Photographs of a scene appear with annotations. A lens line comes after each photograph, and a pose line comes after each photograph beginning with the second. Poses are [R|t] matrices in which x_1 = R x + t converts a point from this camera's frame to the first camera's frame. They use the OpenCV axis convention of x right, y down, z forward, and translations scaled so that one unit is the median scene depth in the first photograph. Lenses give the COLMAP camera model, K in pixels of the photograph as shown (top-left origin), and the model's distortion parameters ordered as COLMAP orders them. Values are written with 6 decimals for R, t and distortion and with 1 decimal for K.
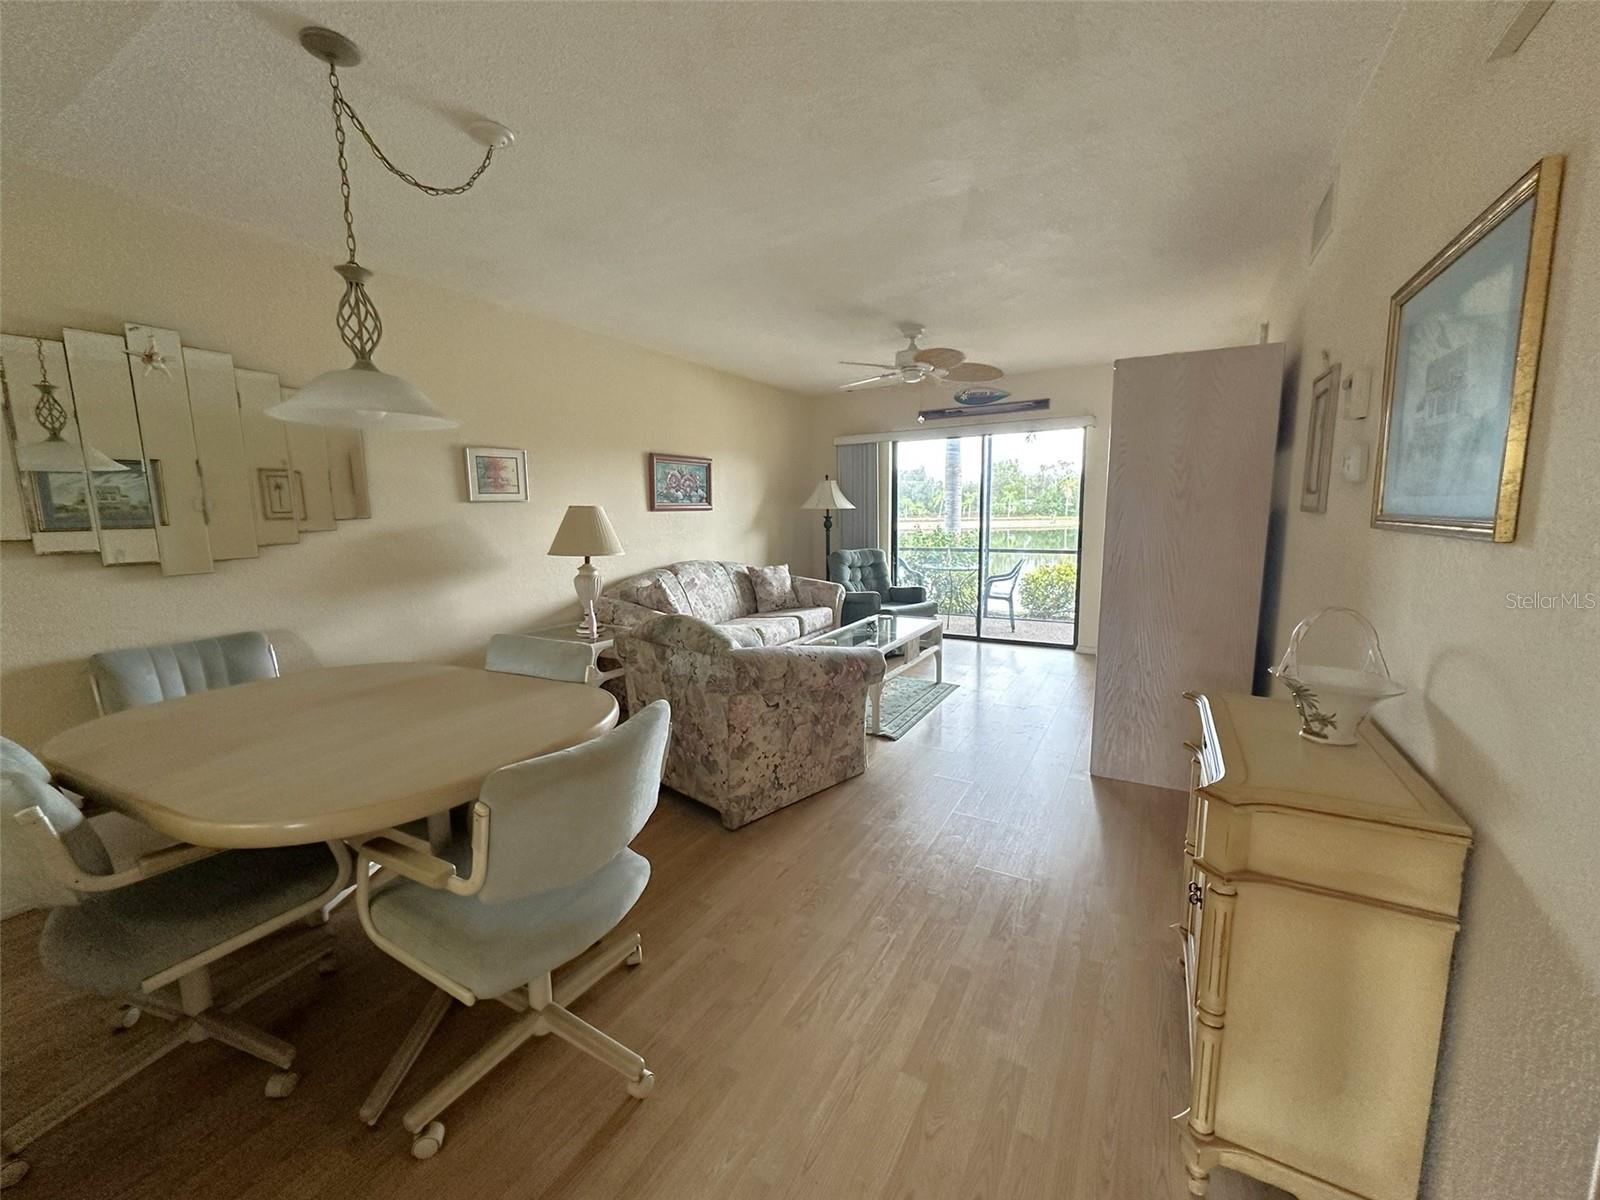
lens RADIAL K [[638.3, 0, 796.4], [0, 638.3, 598.2], [0, 0, 1]] dist [0.000118, 0.000004]
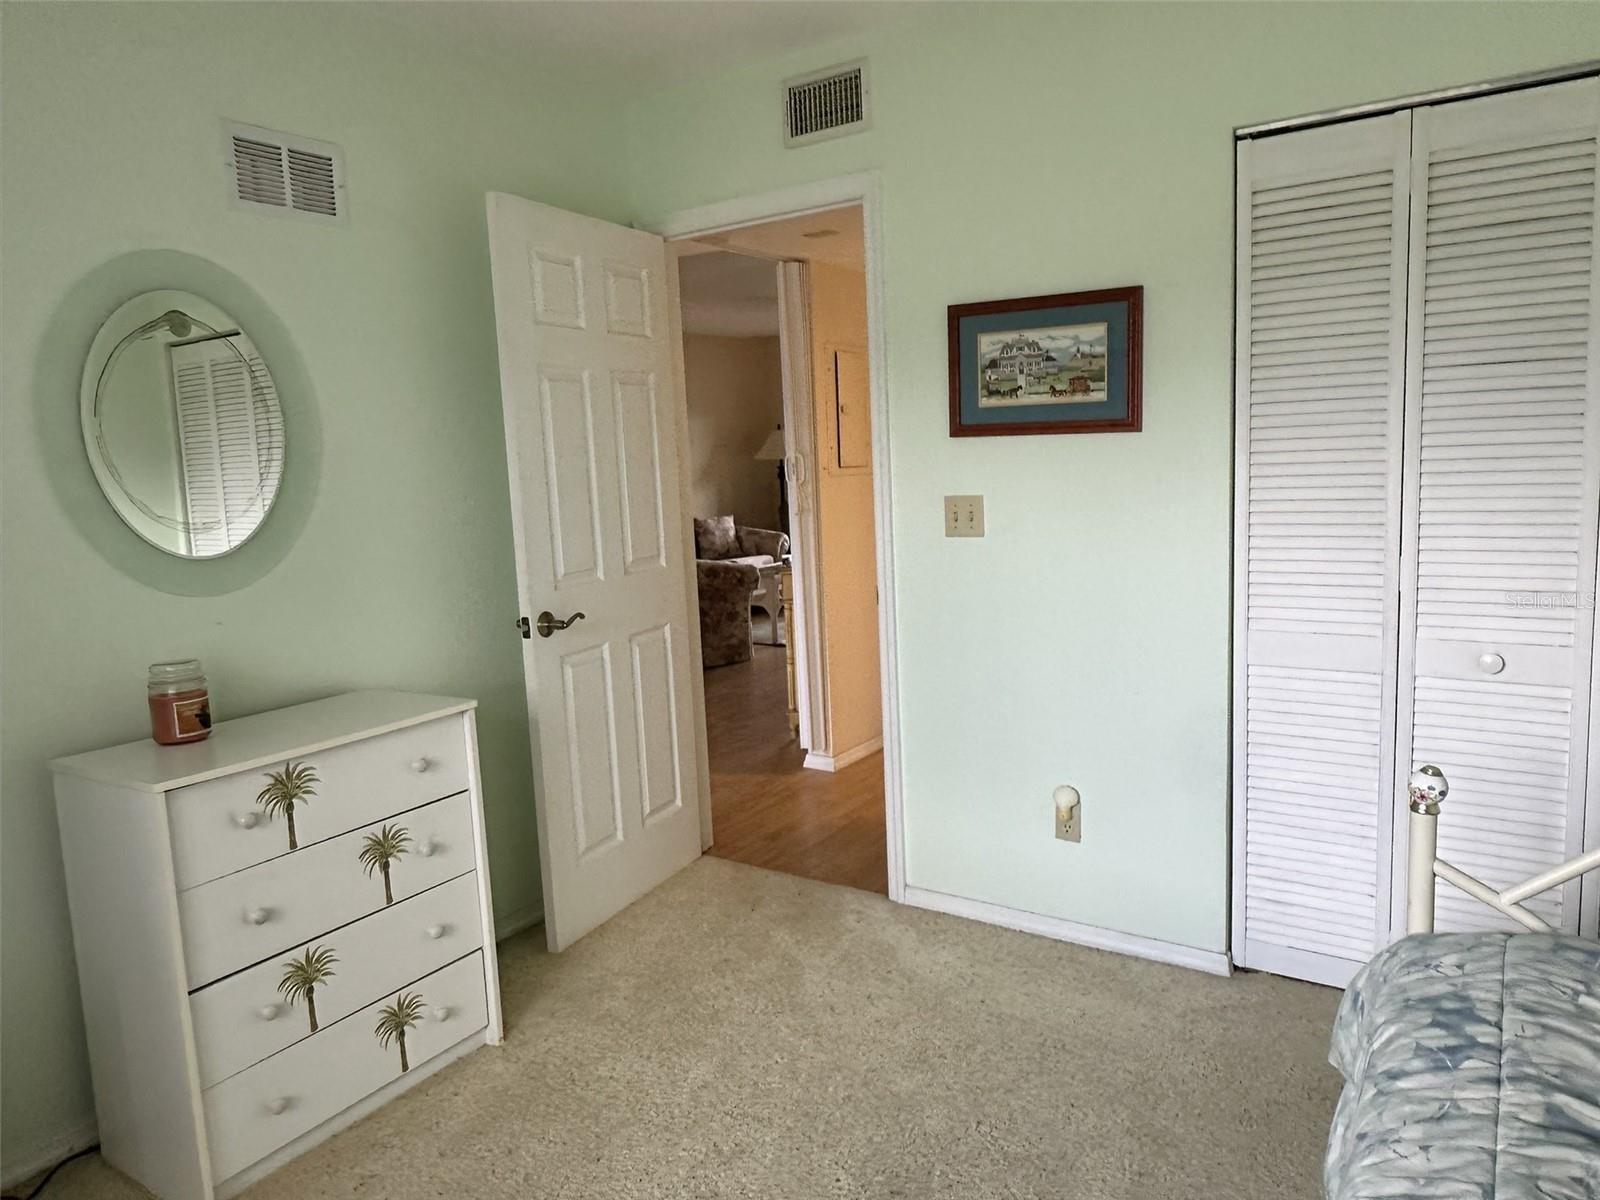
lens RADIAL K [[1066.1, 0, 801.1], [0, 1066.1, 597.3], [0, 0, 1]] dist [0.000031, 0.000000]
pose [[0.997577, -0.020747, -0.066403, 0.210102], [0.020533, 0.999782, -0.003893, 0.088860], [0.066469, 0.002520, 0.997785, -0.701099]]
